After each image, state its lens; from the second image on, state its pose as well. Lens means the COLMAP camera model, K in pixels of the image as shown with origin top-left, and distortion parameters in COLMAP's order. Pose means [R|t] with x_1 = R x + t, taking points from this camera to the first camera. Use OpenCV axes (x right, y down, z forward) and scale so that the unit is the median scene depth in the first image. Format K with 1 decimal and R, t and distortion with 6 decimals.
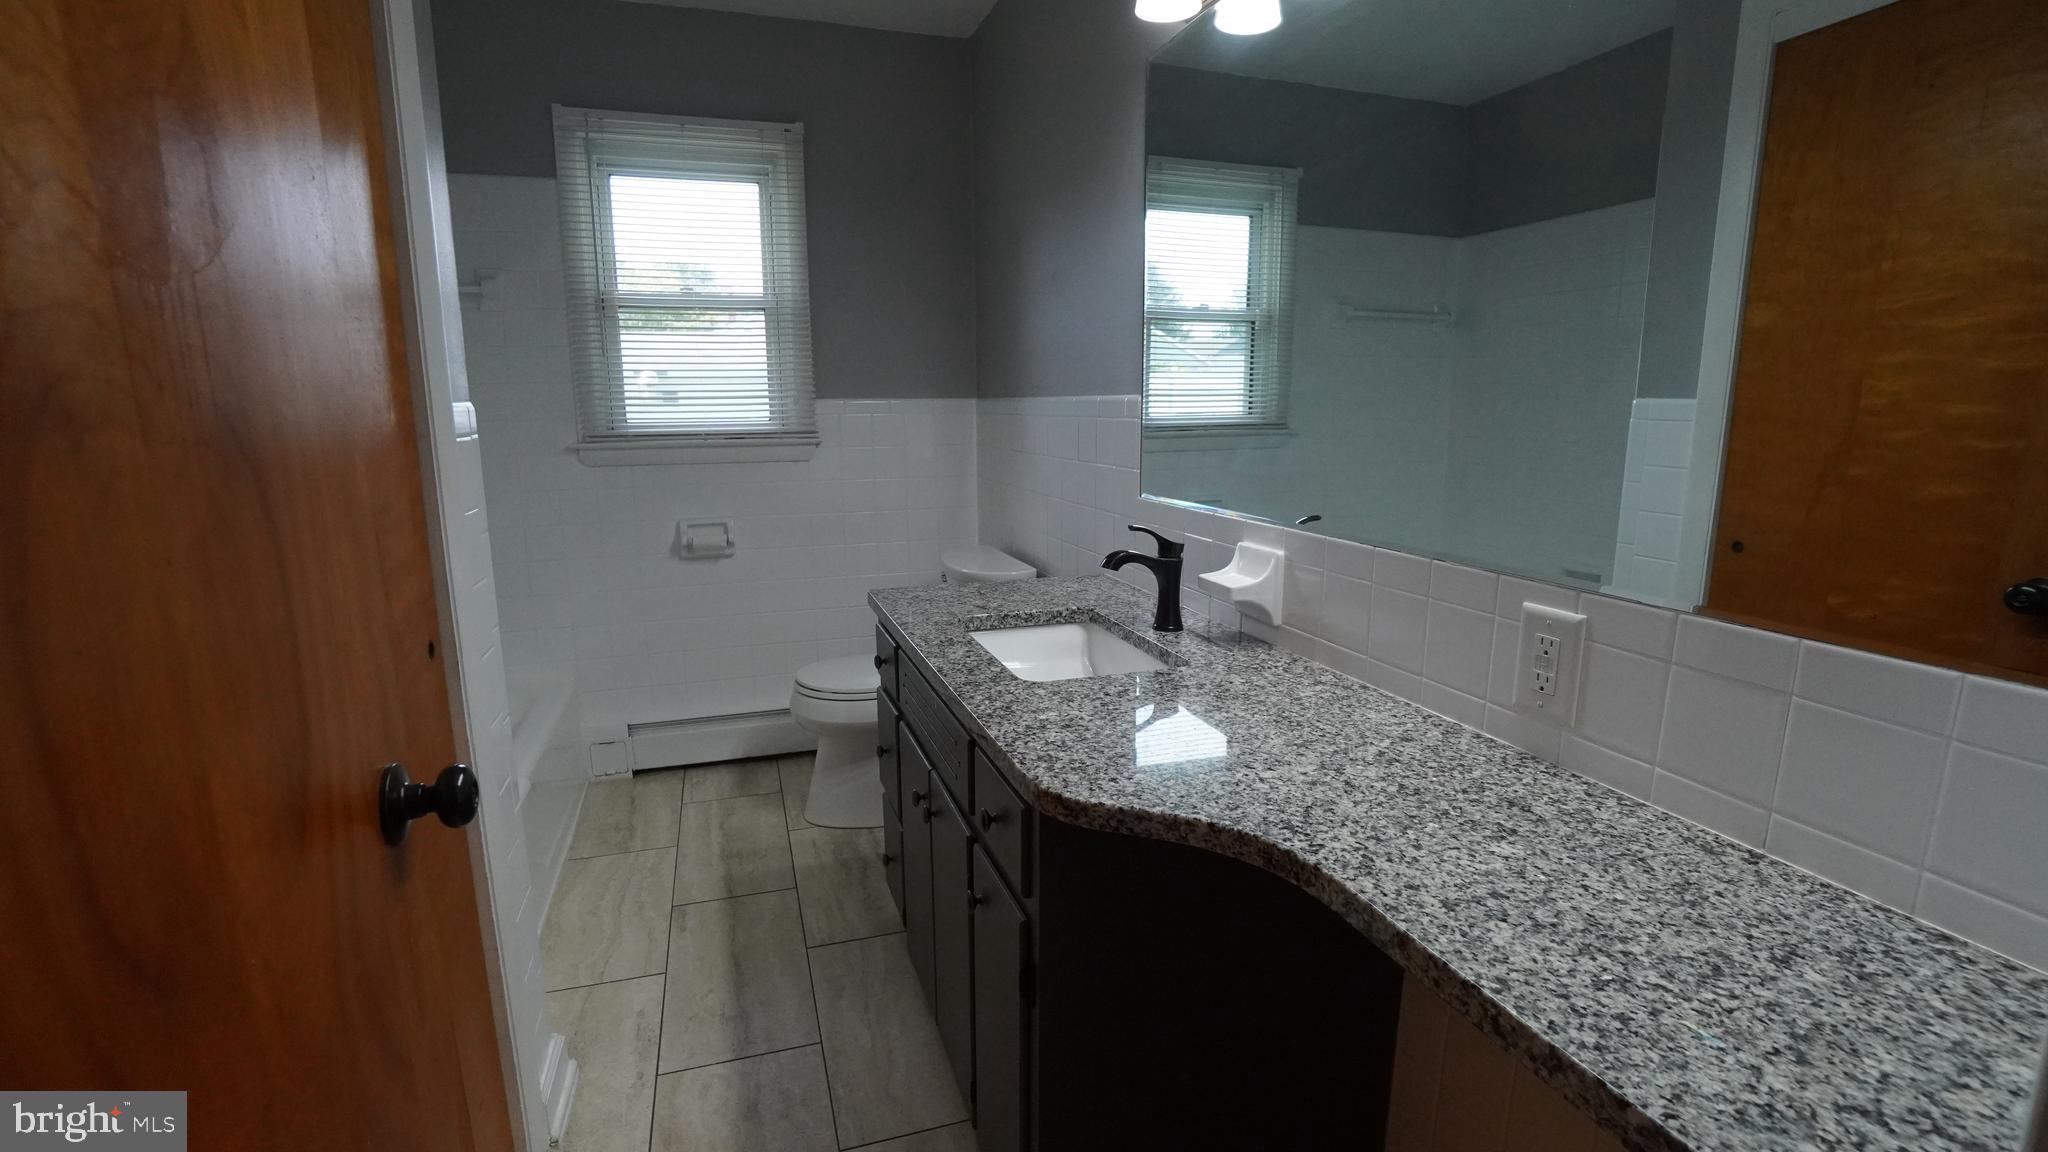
lens RADIAL K [[914.4, 0, 1026.7], [0, 914.4, 574.9], [0, 0, 1]] dist [-0.030166, 0.002883]
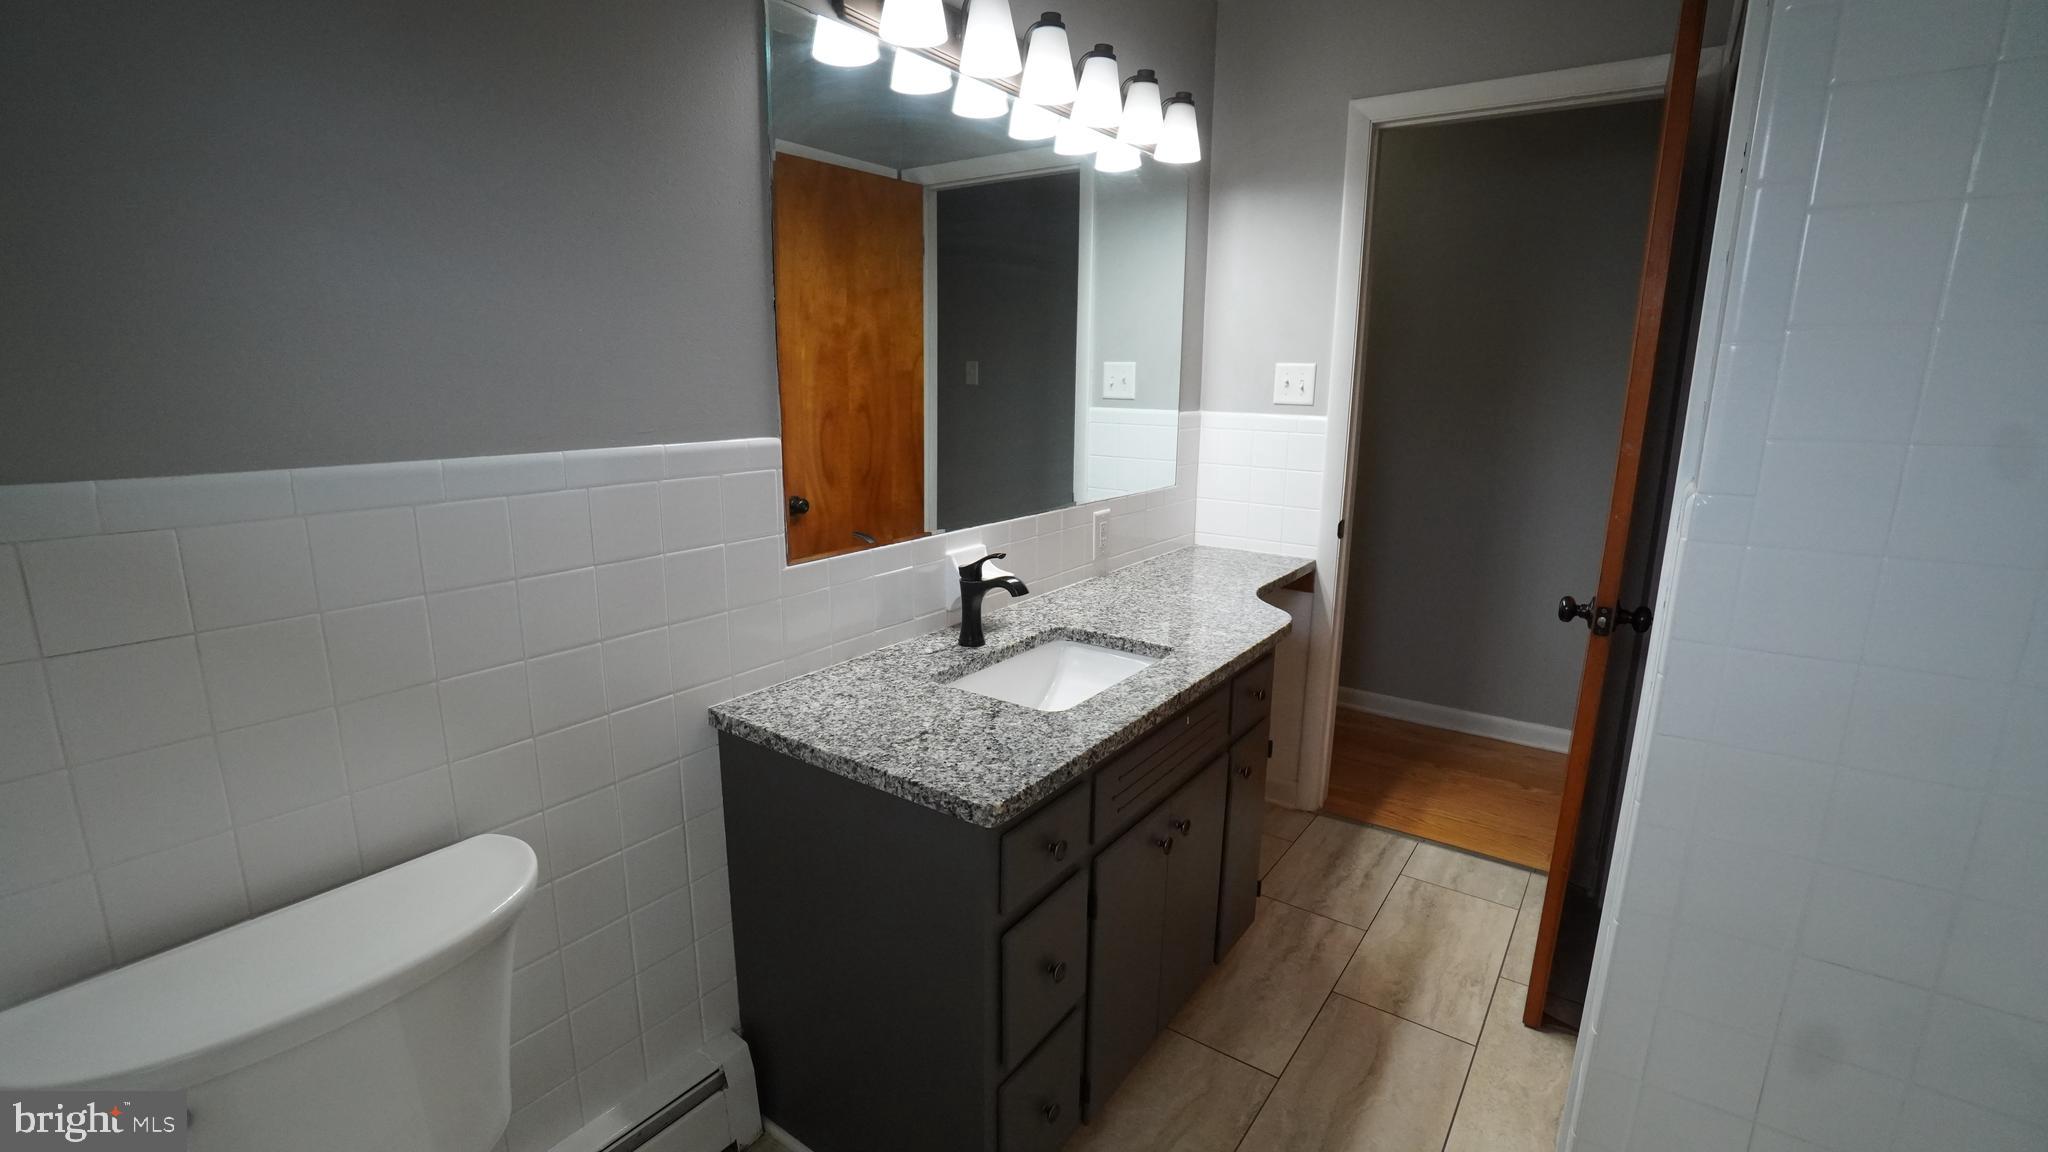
lens RADIAL K [[914.4, 0, 1028.1], [0, 914.4, 581.7], [0, 0, 1]] dist [-0.030166, 0.002883]
pose [[-0.582191, -0.188059, 0.791004, -0.843630], [0.145750, 0.932983, 0.329089, -0.412907], [-0.799882, 0.306881, -0.515764, 1.701149]]
